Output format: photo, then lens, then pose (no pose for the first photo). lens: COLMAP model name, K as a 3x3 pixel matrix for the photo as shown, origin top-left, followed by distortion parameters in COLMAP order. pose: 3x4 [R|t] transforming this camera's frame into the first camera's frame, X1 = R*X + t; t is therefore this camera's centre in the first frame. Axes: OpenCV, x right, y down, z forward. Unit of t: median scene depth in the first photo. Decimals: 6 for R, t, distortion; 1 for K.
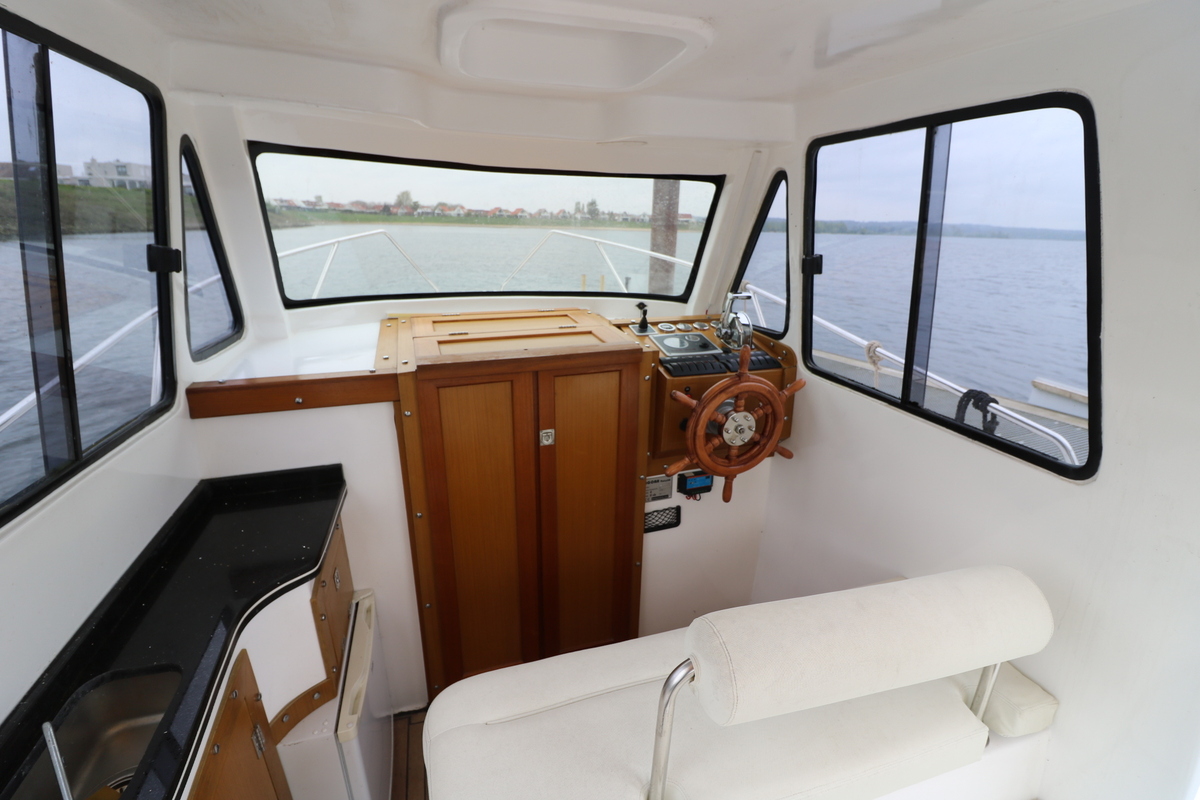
lens RADIAL K [[568.4, 0, 600.0], [0, 568.4, 400.0], [0, 0, 1]] dist [-0.004744, -0.010666]
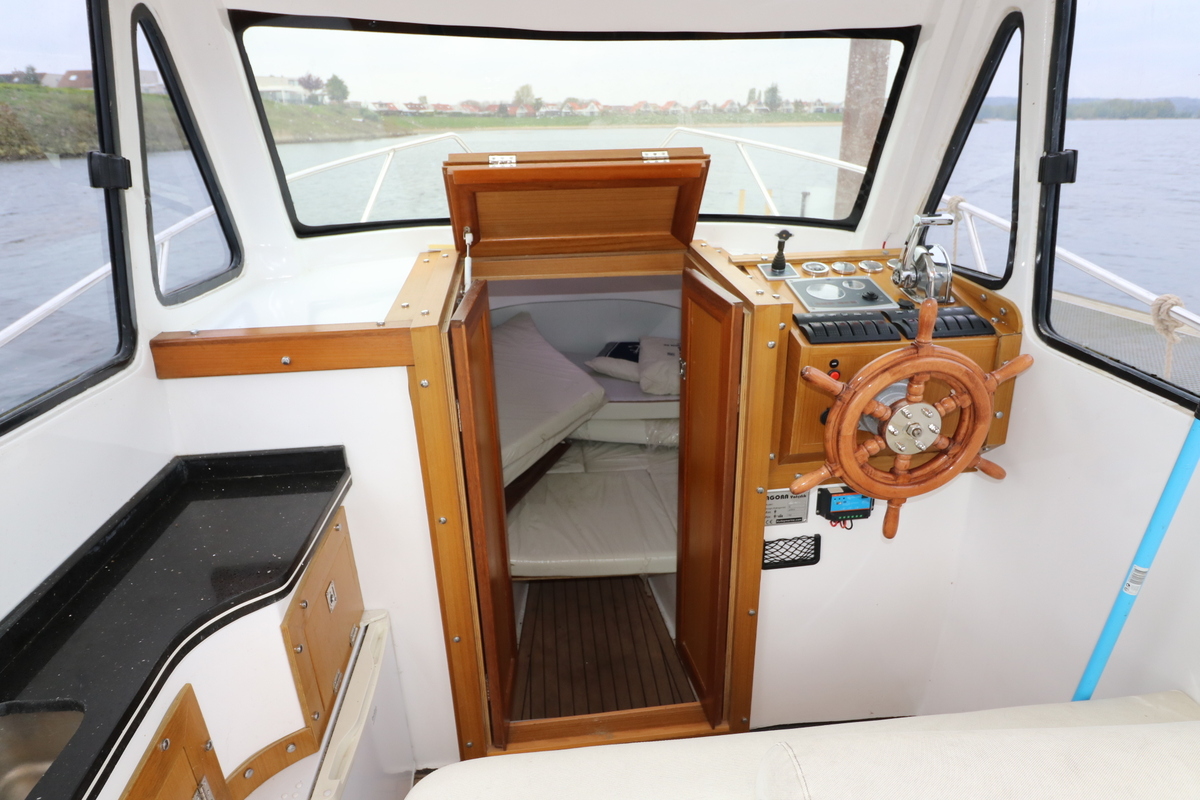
lens RADIAL K [[744.7, 0, 600.0], [0, 744.7, 400.0], [0, 0, 1]] dist [-0.000657, -0.001382]
pose [[0.975158, 0.050272, -0.215731, 0.077212], [-0.038387, 0.997524, 0.058934, -0.017277], [0.218160, -0.049189, 0.974673, 0.100236]]
